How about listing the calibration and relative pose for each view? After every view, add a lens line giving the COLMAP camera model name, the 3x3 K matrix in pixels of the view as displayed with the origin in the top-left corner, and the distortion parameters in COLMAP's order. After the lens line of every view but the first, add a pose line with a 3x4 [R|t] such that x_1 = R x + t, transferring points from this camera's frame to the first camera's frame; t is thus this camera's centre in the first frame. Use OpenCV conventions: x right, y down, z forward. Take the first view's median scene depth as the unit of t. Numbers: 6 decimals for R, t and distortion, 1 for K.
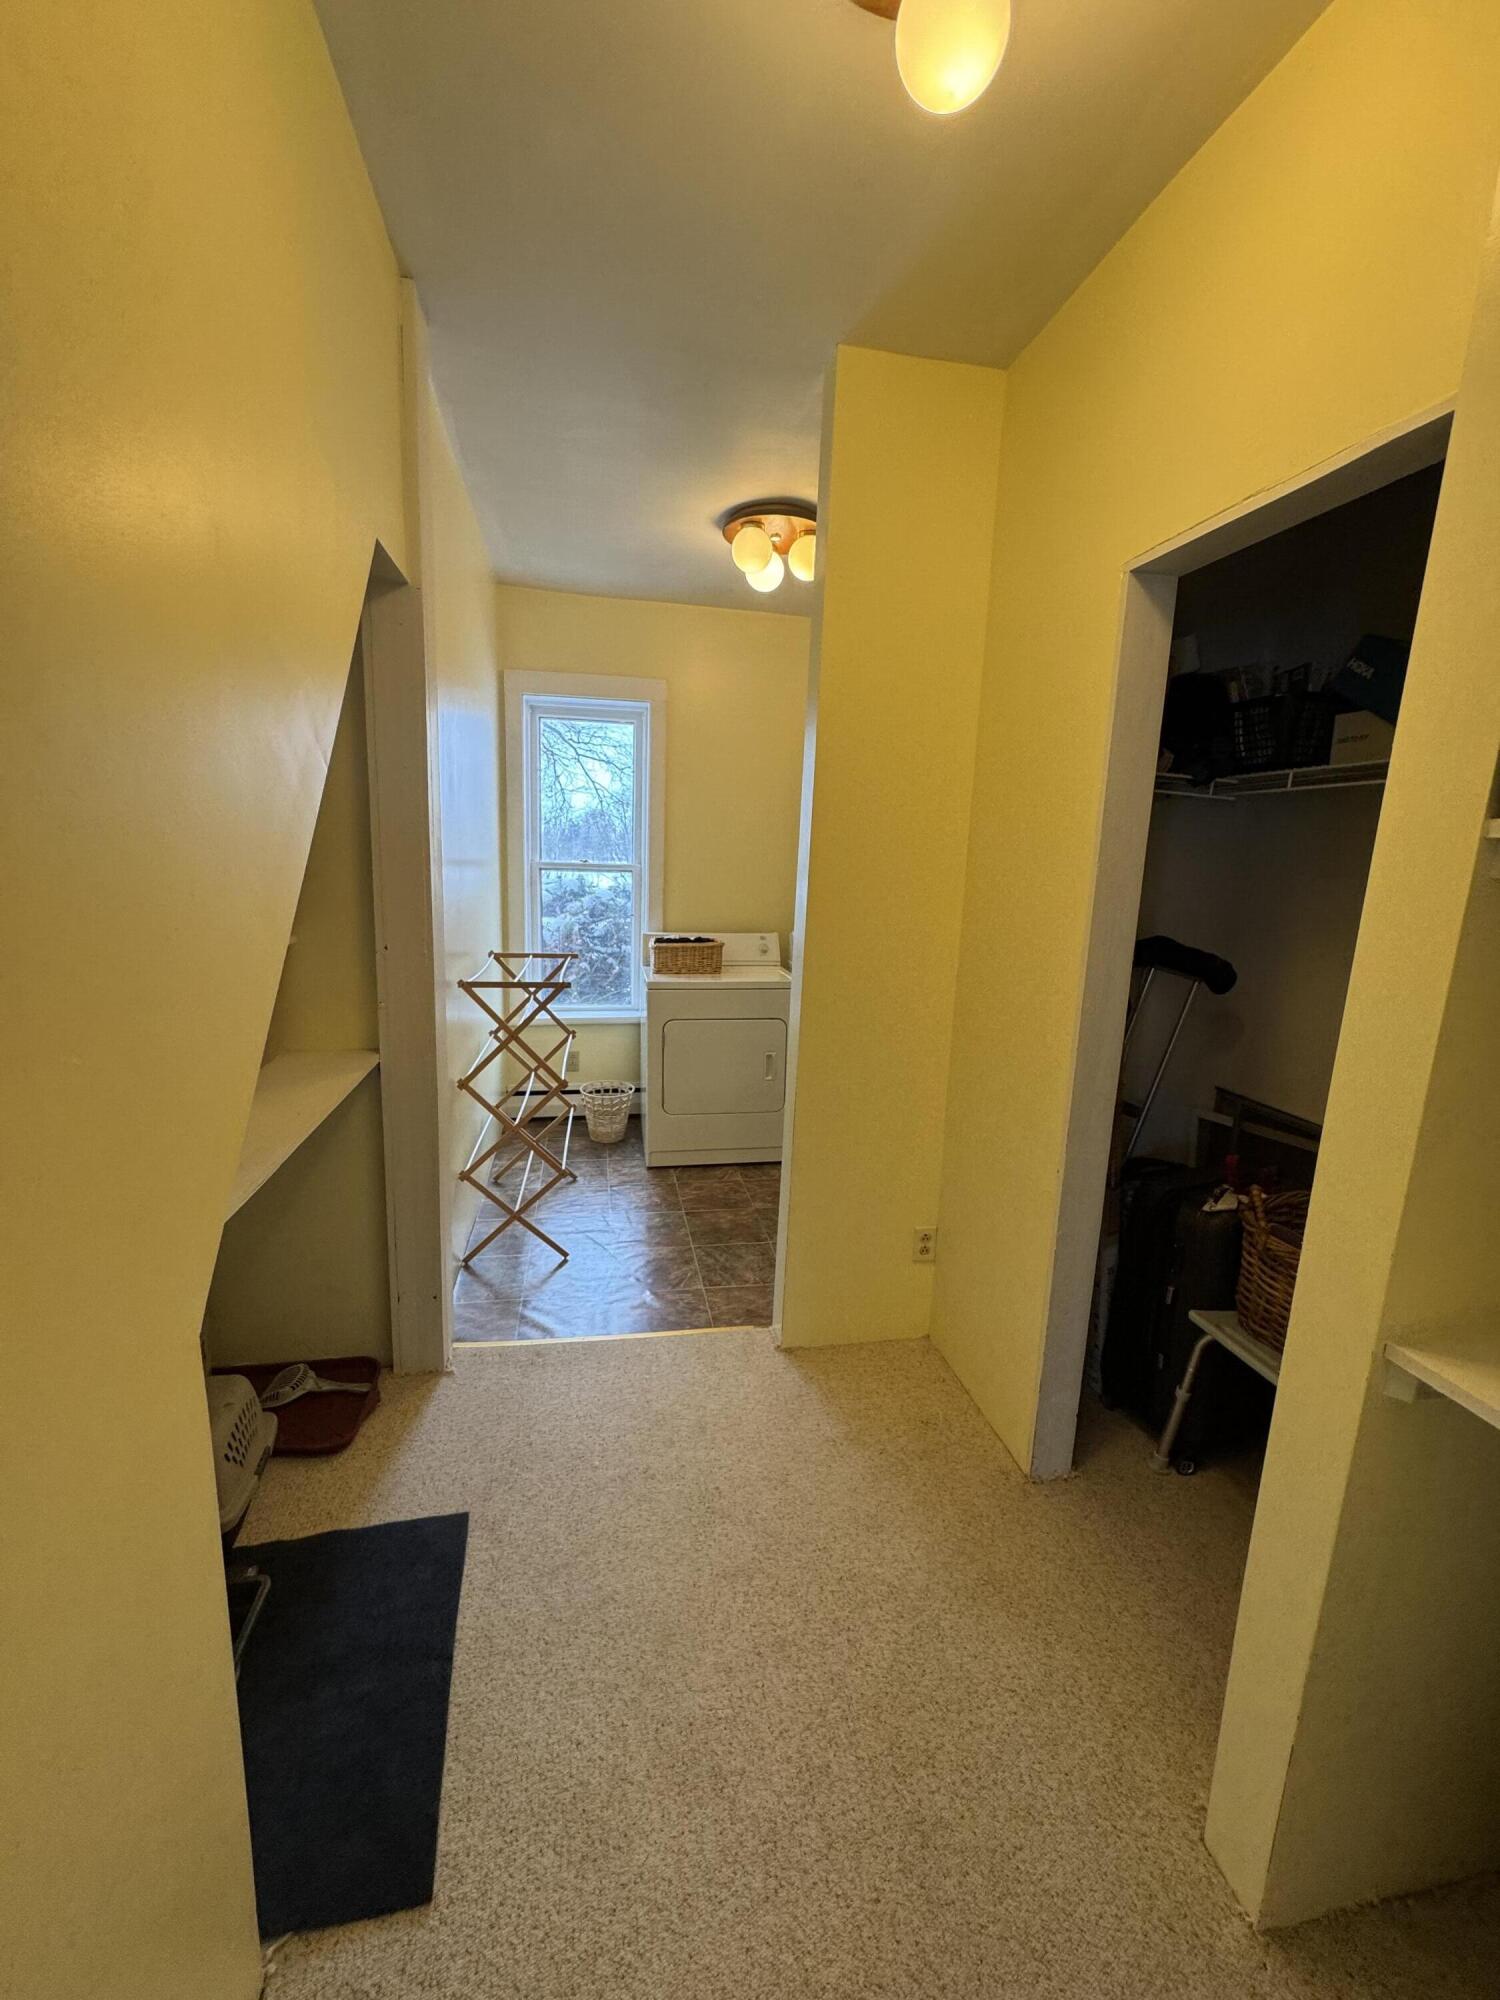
lens RADIAL K [[798.6, 0, 752.6], [0, 798.6, 996.1], [0, 0, 1]] dist [-0.005136, 0.001407]
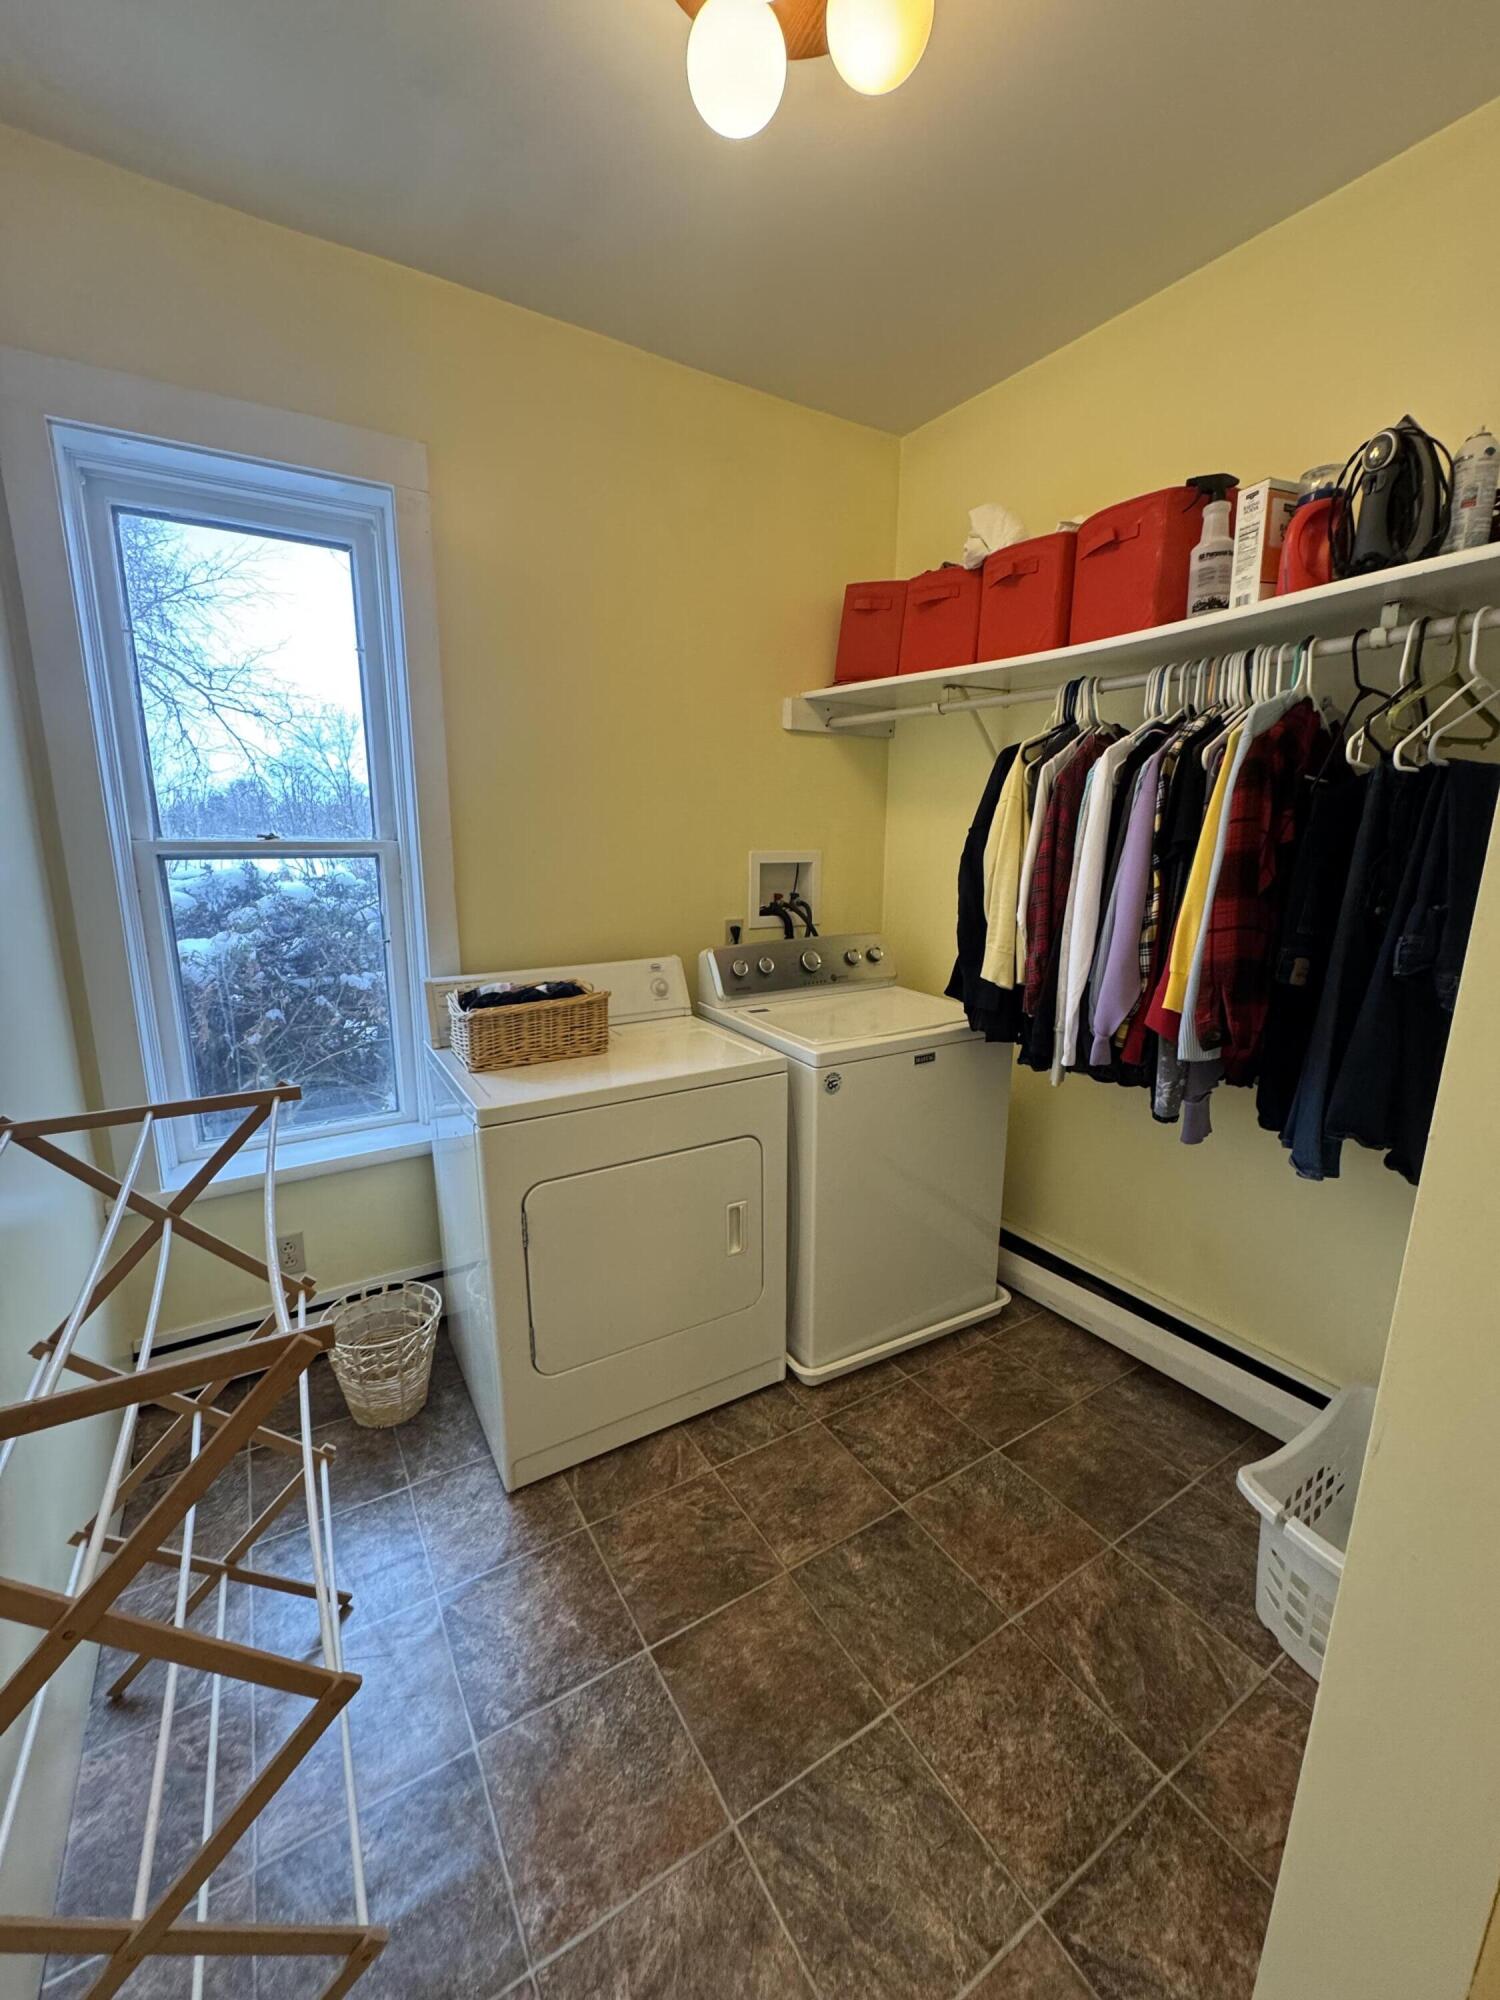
lens RADIAL K [[798.6, 0, 745.5], [0, 798.6, 1001.2], [0, 0, 1]] dist [-0.005136, 0.001407]
pose [[0.936914, -0.099674, 0.335049, -0.105787], [0.084896, 0.994671, 0.058506, -0.070634], [-0.339095, -0.026371, 0.940383, 0.427175]]
